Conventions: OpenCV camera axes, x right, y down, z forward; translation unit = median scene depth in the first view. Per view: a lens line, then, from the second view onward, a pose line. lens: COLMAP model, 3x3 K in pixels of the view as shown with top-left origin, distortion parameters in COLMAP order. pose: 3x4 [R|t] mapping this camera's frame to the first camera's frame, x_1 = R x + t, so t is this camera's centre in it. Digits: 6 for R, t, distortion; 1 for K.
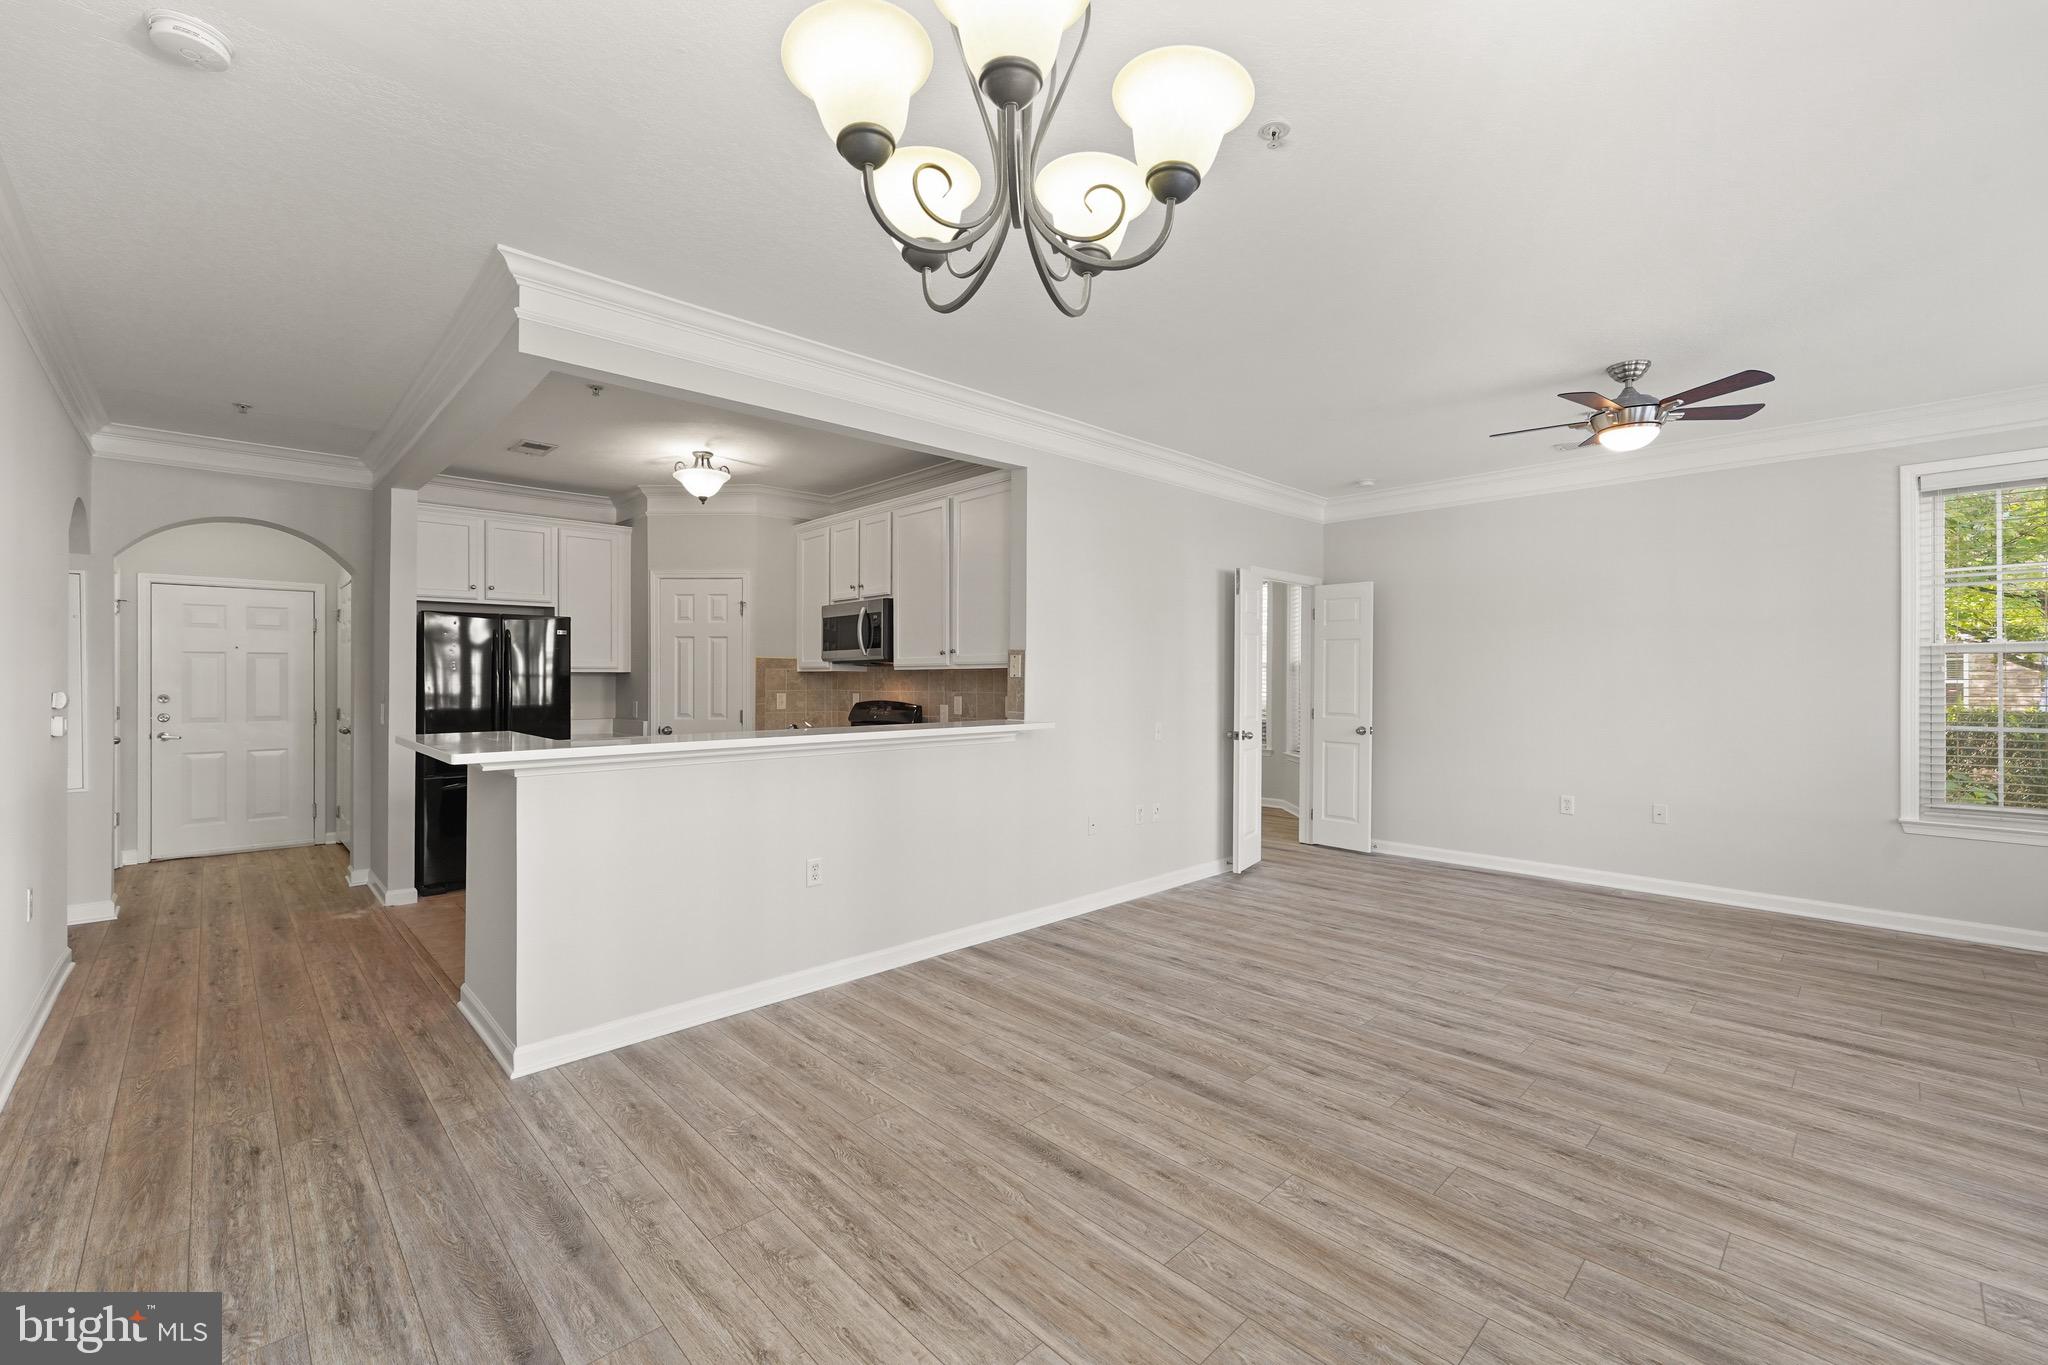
lens RADIAL K [[836.4, 0, 1011.7], [0, 836.4, 674.9], [0, 0, 1]] dist [-0.003674, 0.000494]
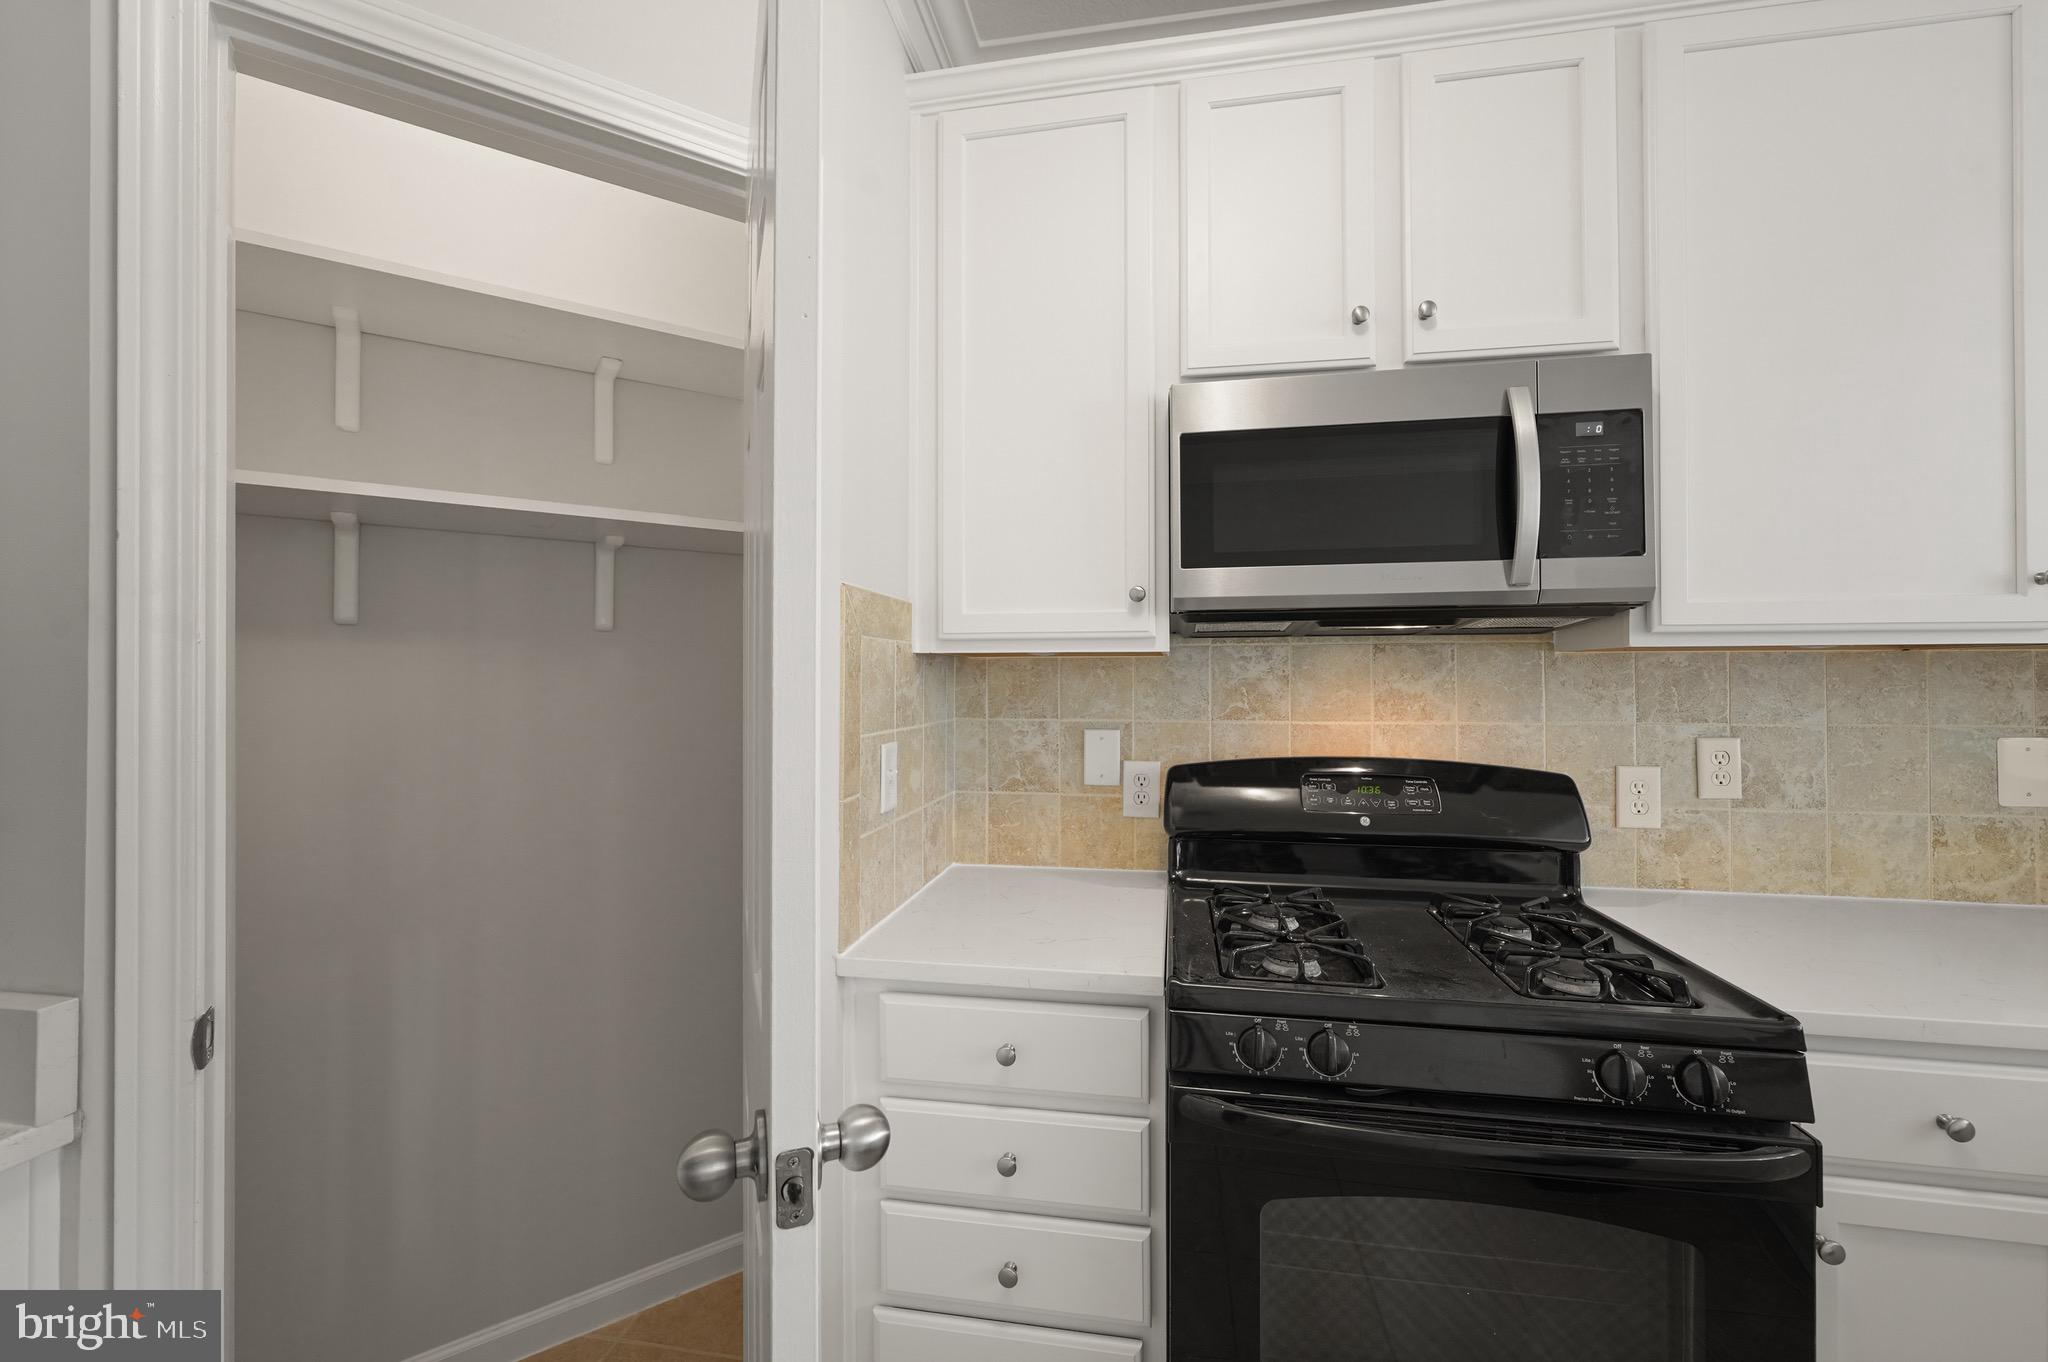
lens RADIAL K [[837.0, 0, 1017.9], [0, 837.0, 670.6], [0, 0, 1]] dist [-0.004157, 0.001079]
pose [[0.807039, 0.003221, 0.590490, -0.668489], [-0.000999, 0.999991, -0.004090, 0.003920], [-0.590498, 0.002711, 0.807035, 1.358562]]
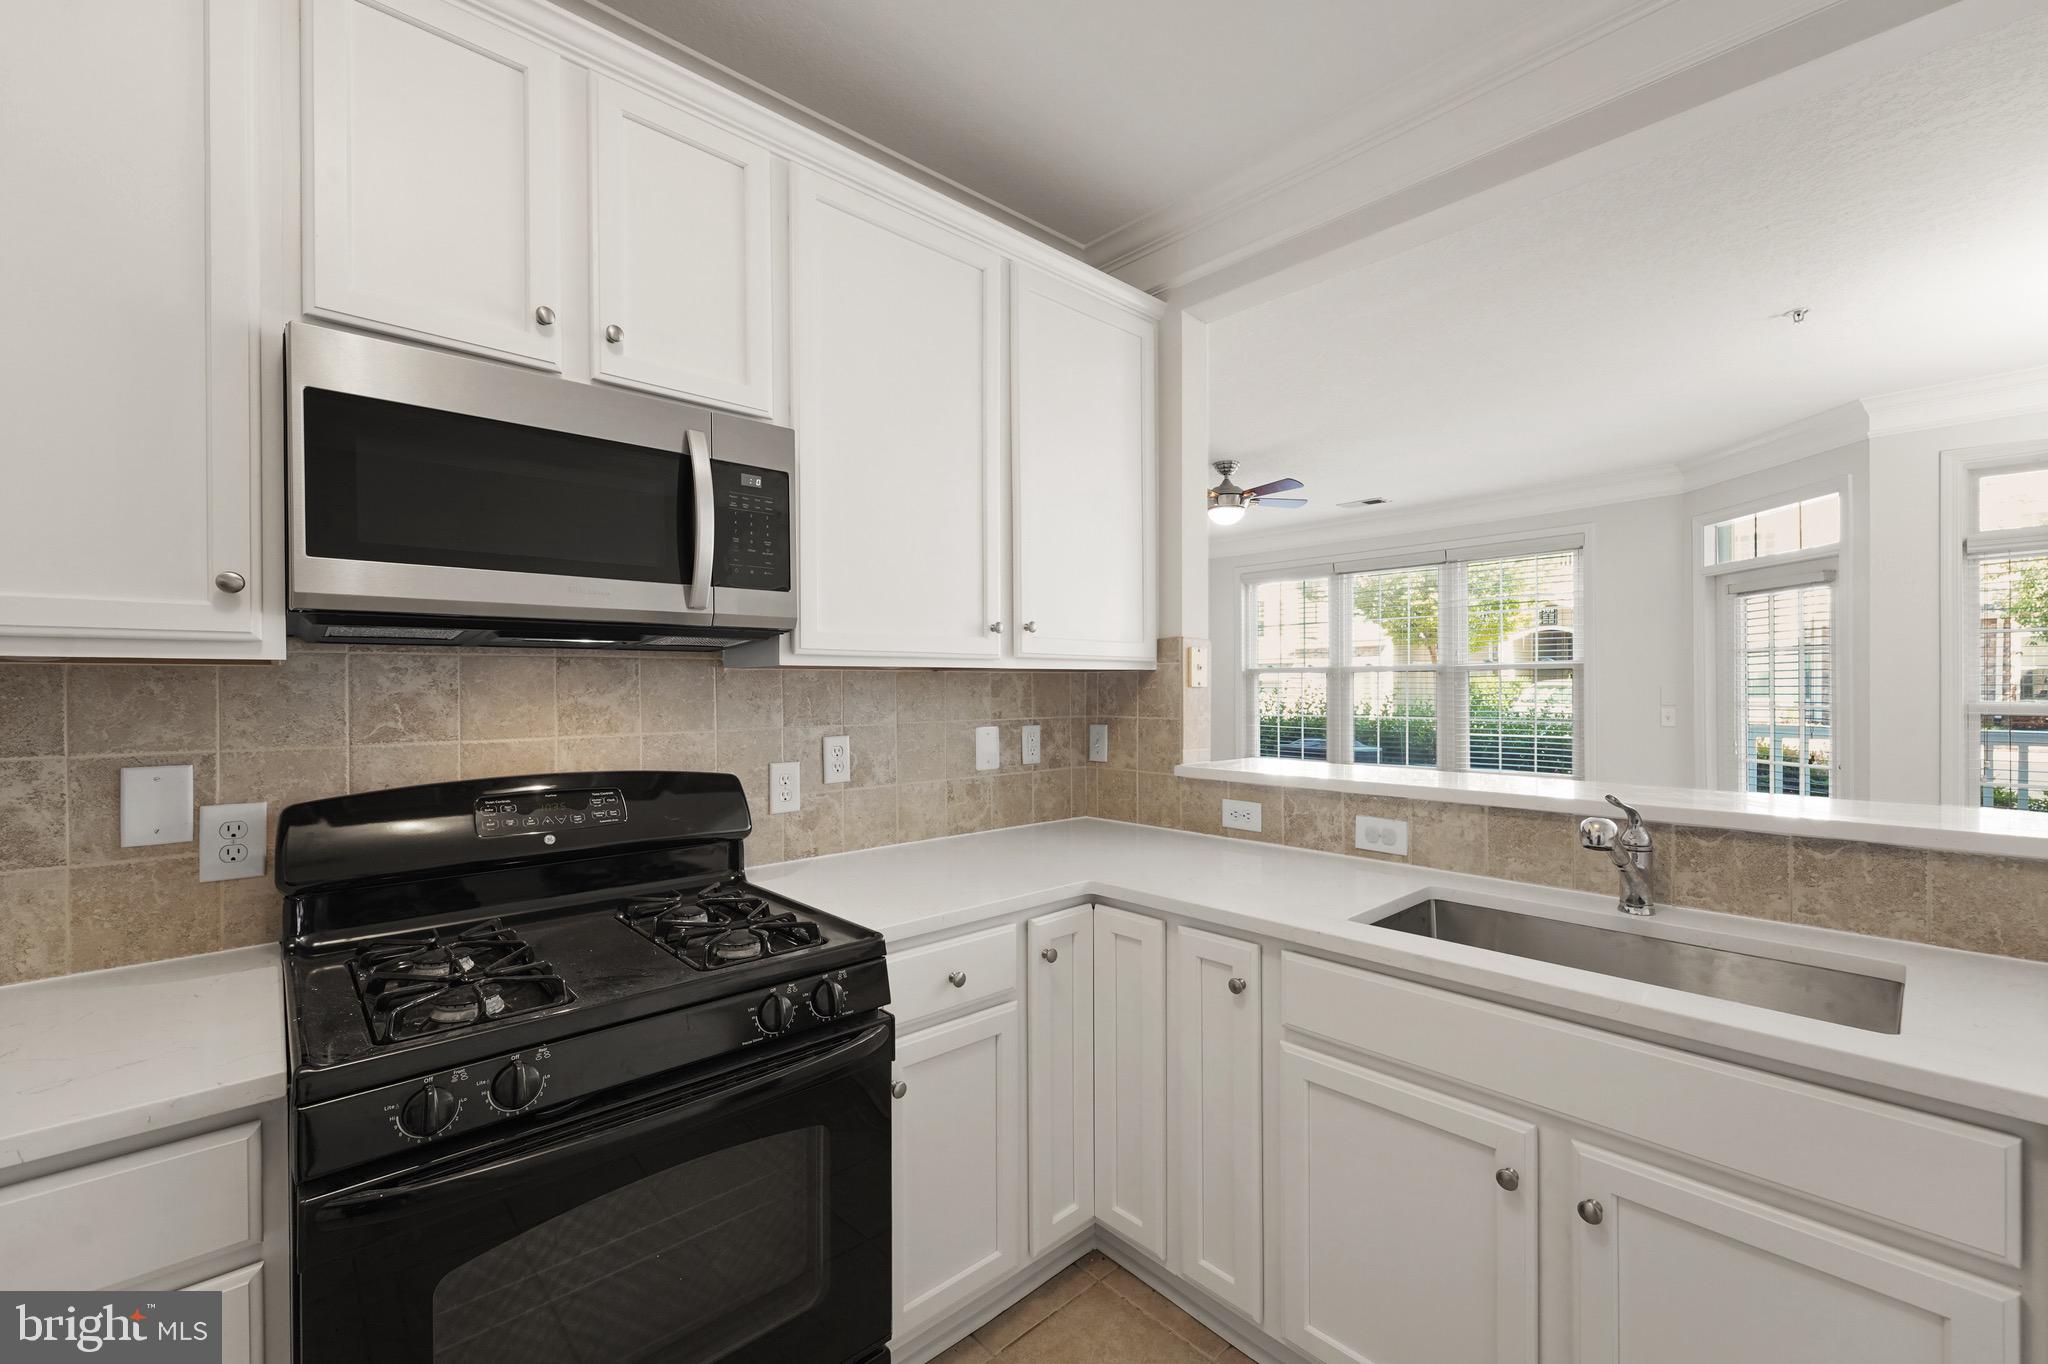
lens RADIAL K [[836.4, 0, 1027.7], [0, 836.4, 689.0], [0, 0, 1]] dist [-0.003674, 0.000494]
pose [[0.012838, -0.002316, 0.999915, -0.683824], [0.001041, 0.999997, 0.002303, 0.003638], [-0.999917, 0.001012, 0.012841, 1.356504]]
